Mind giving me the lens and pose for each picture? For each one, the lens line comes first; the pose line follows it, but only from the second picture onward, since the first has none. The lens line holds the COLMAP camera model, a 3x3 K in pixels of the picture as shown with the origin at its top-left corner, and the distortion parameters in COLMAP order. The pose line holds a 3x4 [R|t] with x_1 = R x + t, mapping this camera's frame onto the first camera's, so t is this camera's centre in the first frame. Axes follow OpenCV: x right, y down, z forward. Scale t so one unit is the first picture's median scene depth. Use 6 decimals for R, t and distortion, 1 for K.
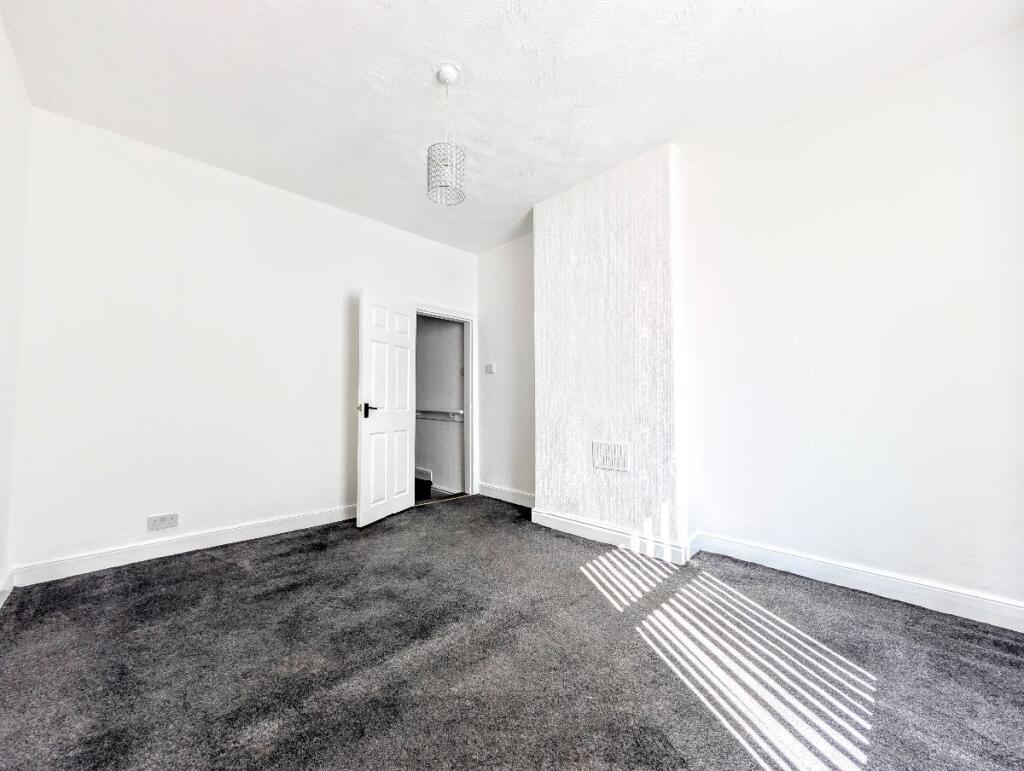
lens RADIAL K [[386.0, 0, 512.5], [0, 386.0, 389.4], [0, 0, 1]] dist [0.003527, -0.000066]
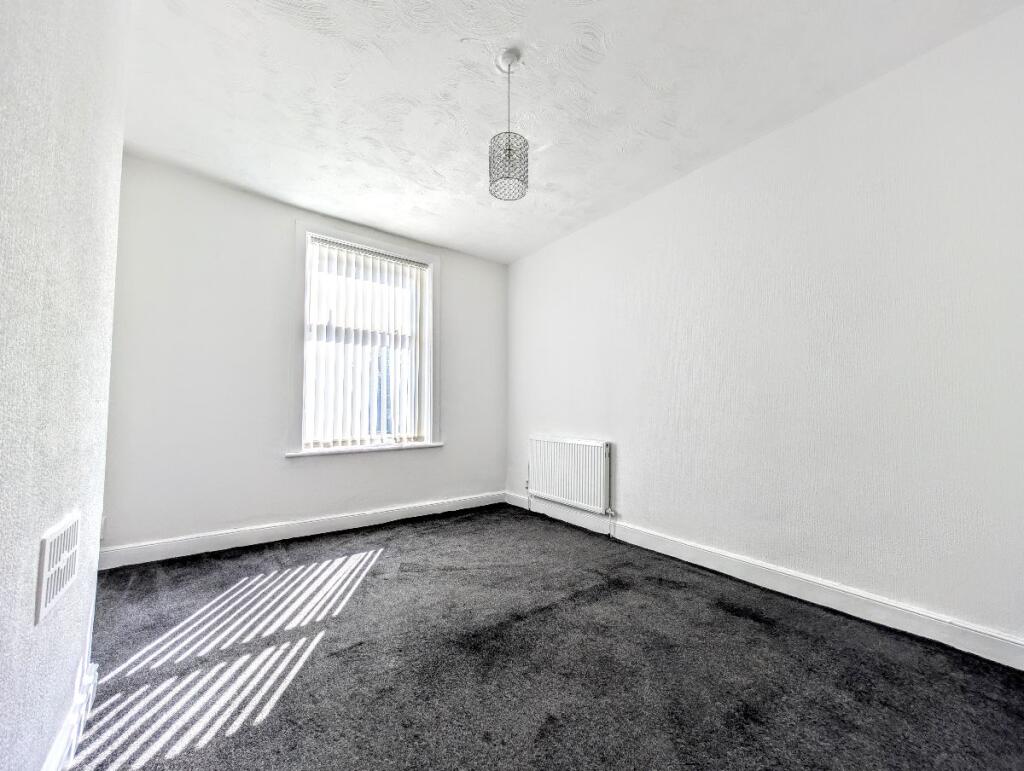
lens RADIAL K [[386.0, 0, 512.0], [0, 386.0, 386.5], [0, 0, 1]] dist [0.003527, -0.000066]
pose [[-0.992226, 0.034846, 0.119468, -0.267044], [0.022601, 0.994491, -0.102357, 0.097585], [-0.122377, -0.098861, -0.987548, 1.764467]]
